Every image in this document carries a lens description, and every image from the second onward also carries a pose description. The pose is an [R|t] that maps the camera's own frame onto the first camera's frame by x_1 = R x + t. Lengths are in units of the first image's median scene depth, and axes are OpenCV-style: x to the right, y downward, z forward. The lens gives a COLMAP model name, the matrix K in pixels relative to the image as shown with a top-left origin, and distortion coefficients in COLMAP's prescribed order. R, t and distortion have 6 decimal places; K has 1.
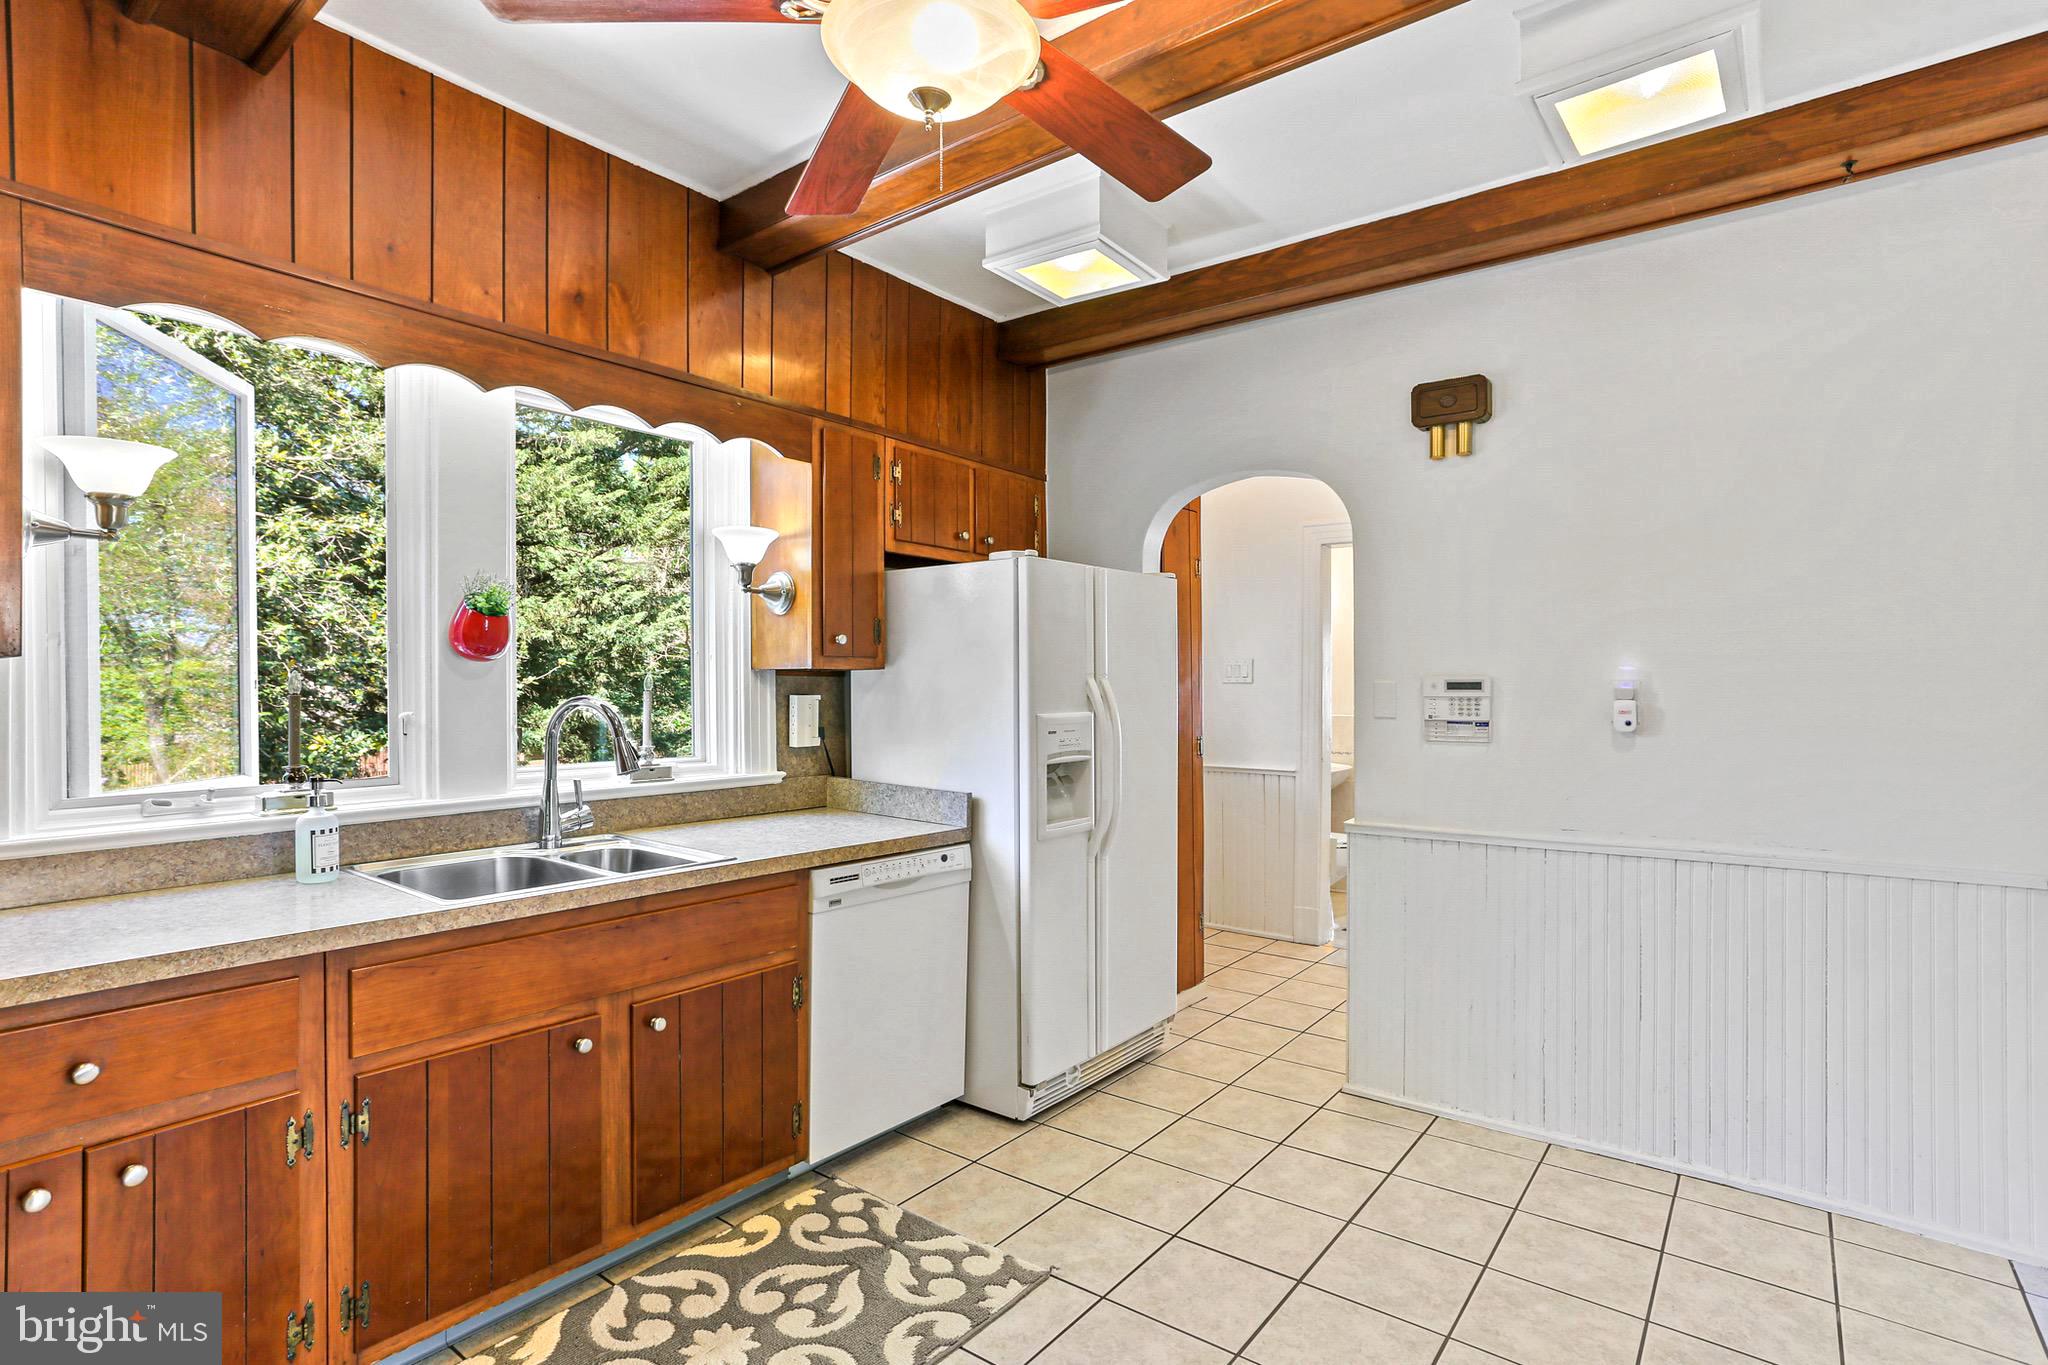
lens RADIAL K [[1013.3, 0, 1022.0], [0, 1013.3, 685.9], [0, 0, 1]] dist [-0.006537, 0.002962]
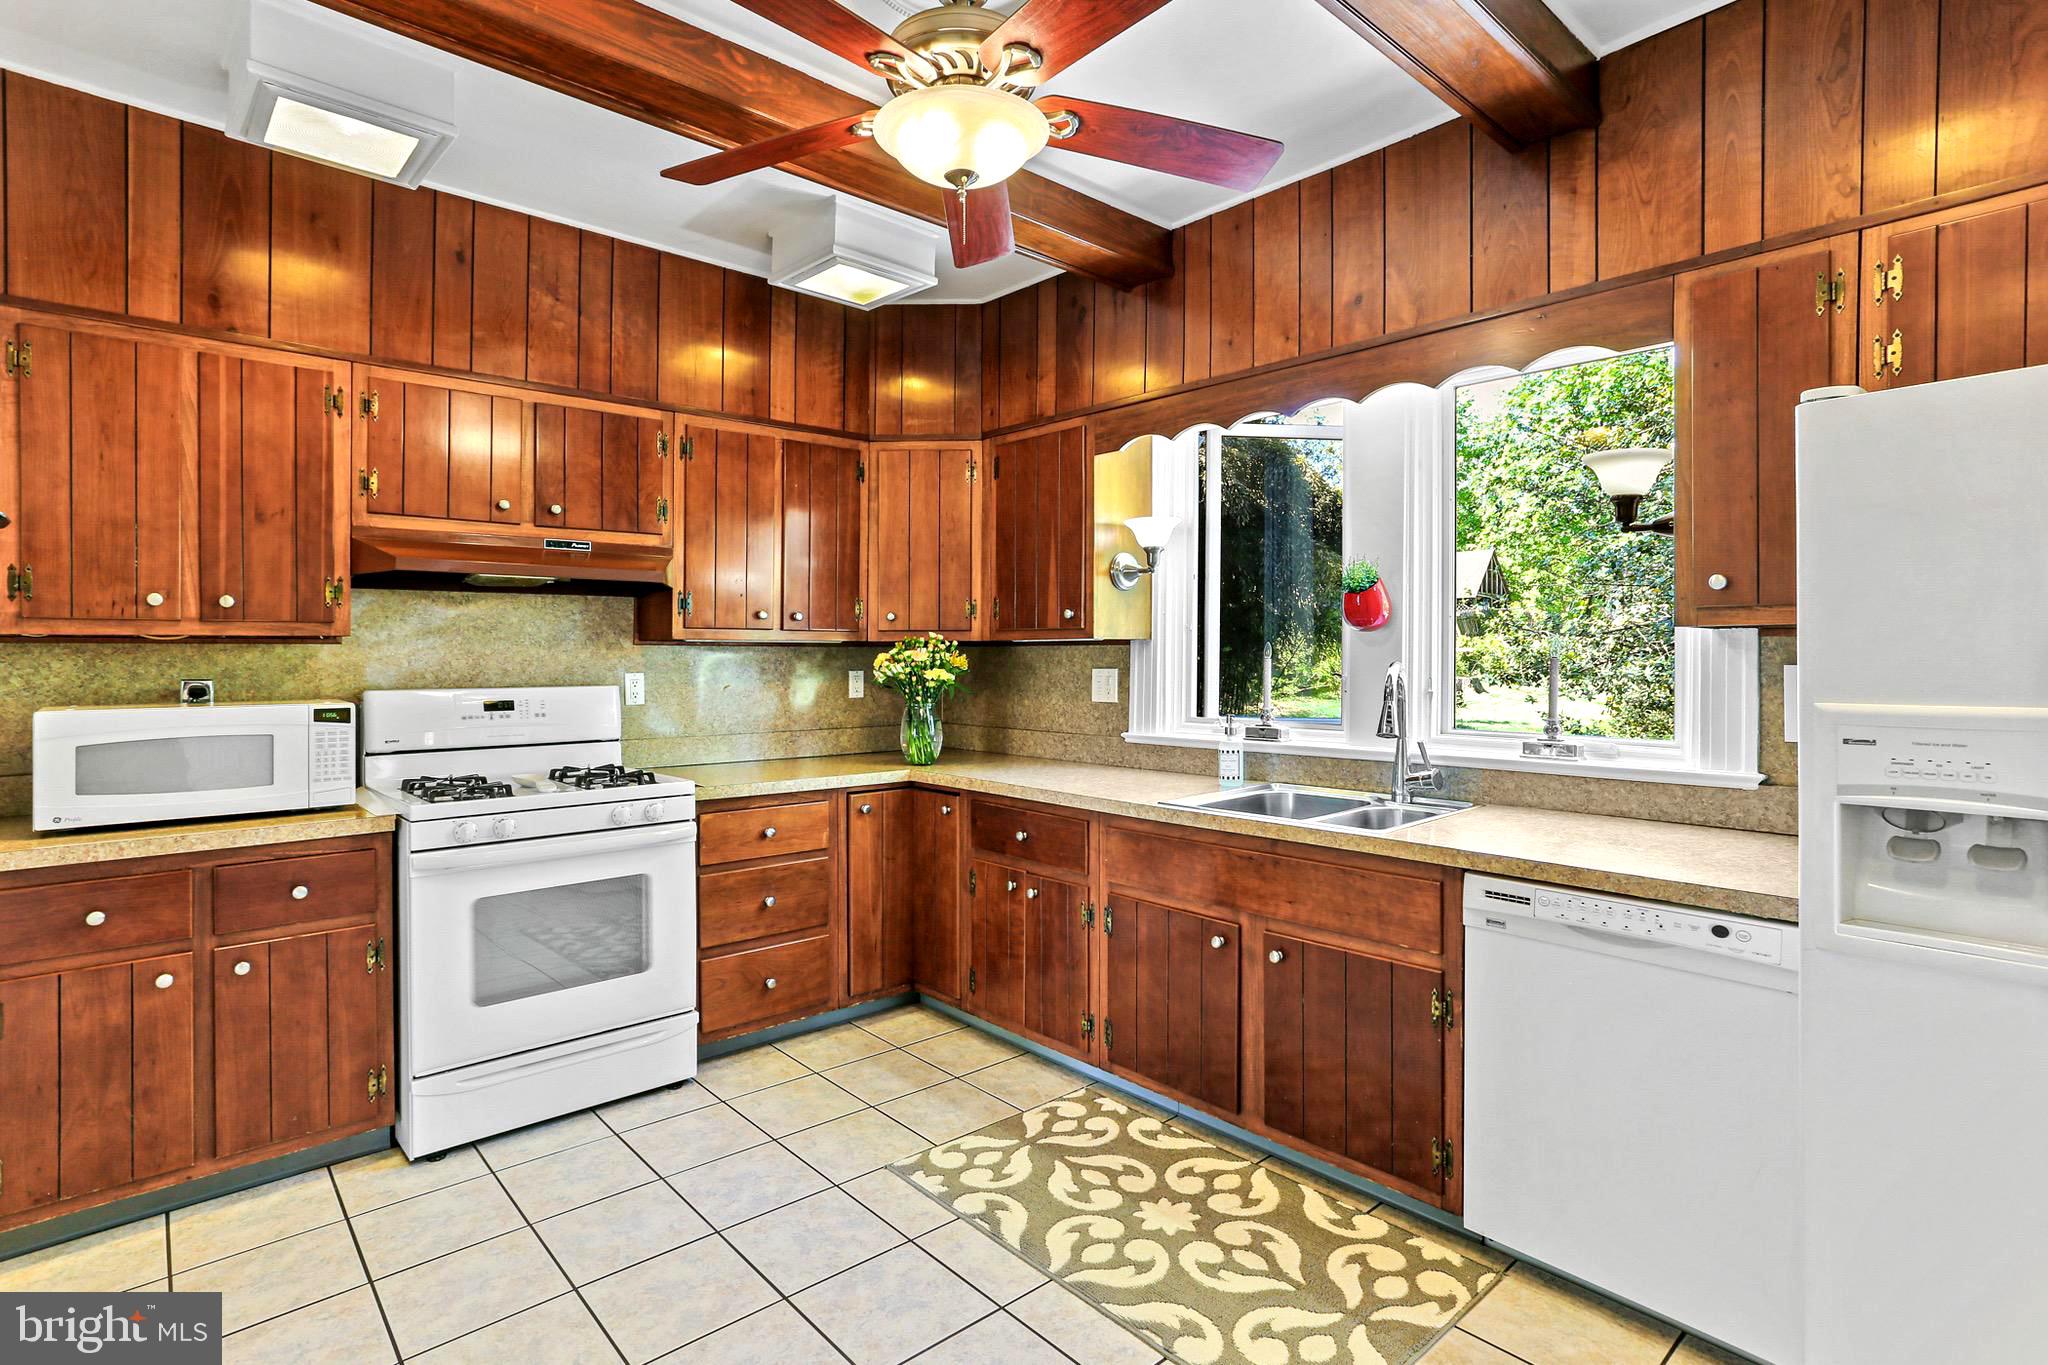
lens RADIAL K [[1013.3, 0, 1020.0], [0, 1013.3, 661.5], [0, 0, 1]] dist [-0.006537, 0.002962]
pose [[-0.180101, -0.002822, -0.983644, 0.761562], [-0.002239, 0.999994, -0.002459, 0.014828], [0.983646, 0.001760, -0.180106, 0.898594]]
